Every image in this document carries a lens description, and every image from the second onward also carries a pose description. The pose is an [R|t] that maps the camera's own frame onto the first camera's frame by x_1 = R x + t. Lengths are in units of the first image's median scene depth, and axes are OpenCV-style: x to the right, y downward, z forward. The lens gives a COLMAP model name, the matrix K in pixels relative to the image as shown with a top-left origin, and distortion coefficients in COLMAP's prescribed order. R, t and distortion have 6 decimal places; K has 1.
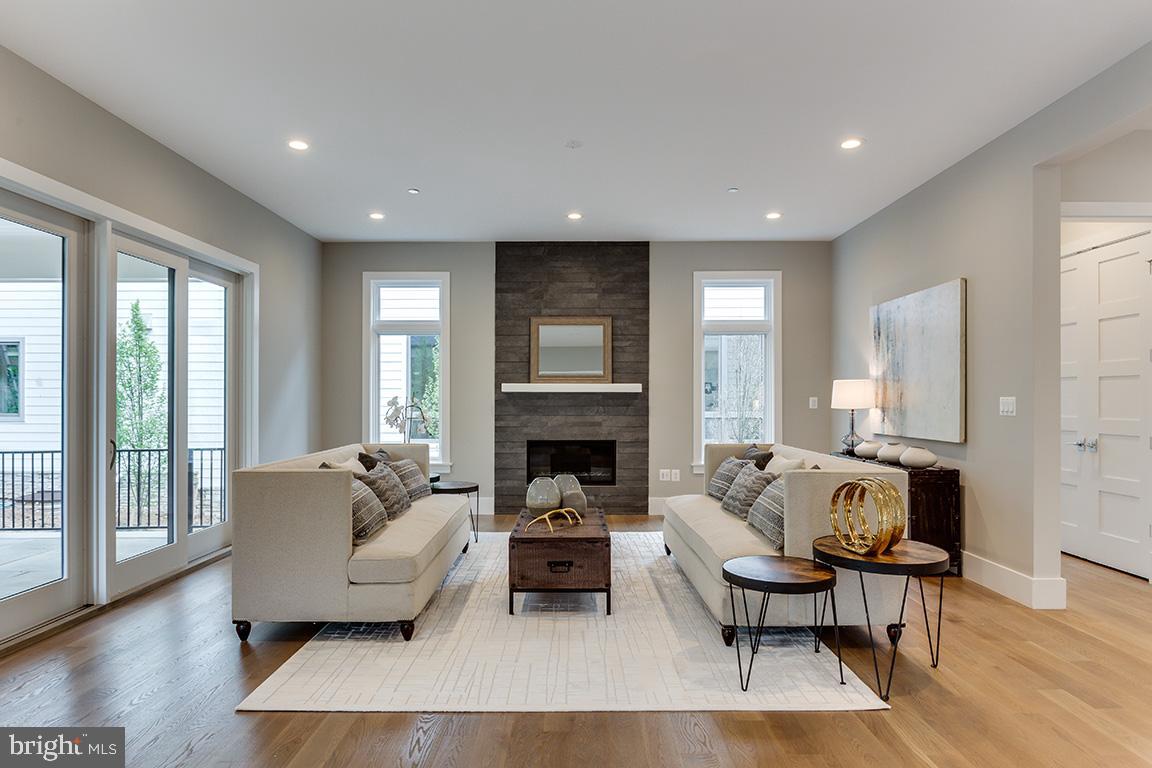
lens RADIAL K [[643.4, 0, 577.7], [0, 643.4, 392.9], [0, 0, 1]] dist [0.002257, -0.000494]
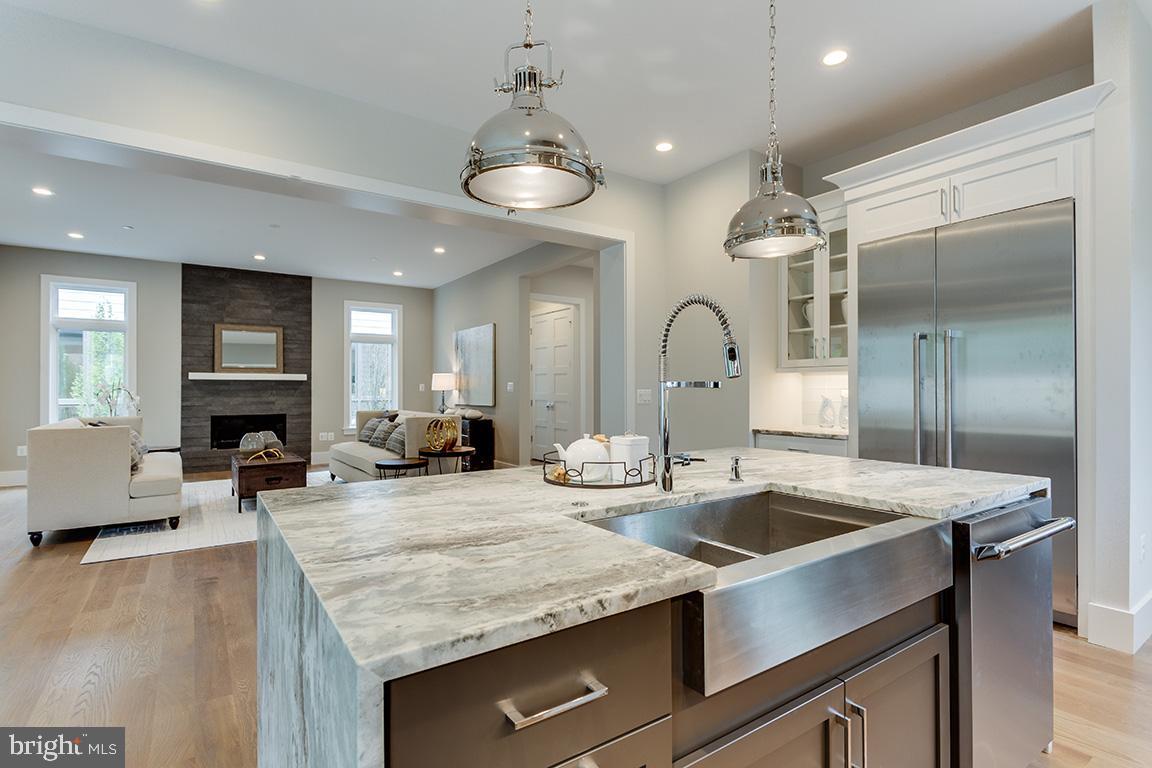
lens RADIAL K [[567.8, 0, 579.0], [0, 567.8, 384.8], [0, 0, 1]] dist [0.003672, -0.000661]
pose [[0.817799, 0.002872, 0.575496, -0.134603], [-0.002109, 0.999996, -0.001993, 0.010433], [-0.575500, 0.000416, 0.817802, -0.401114]]
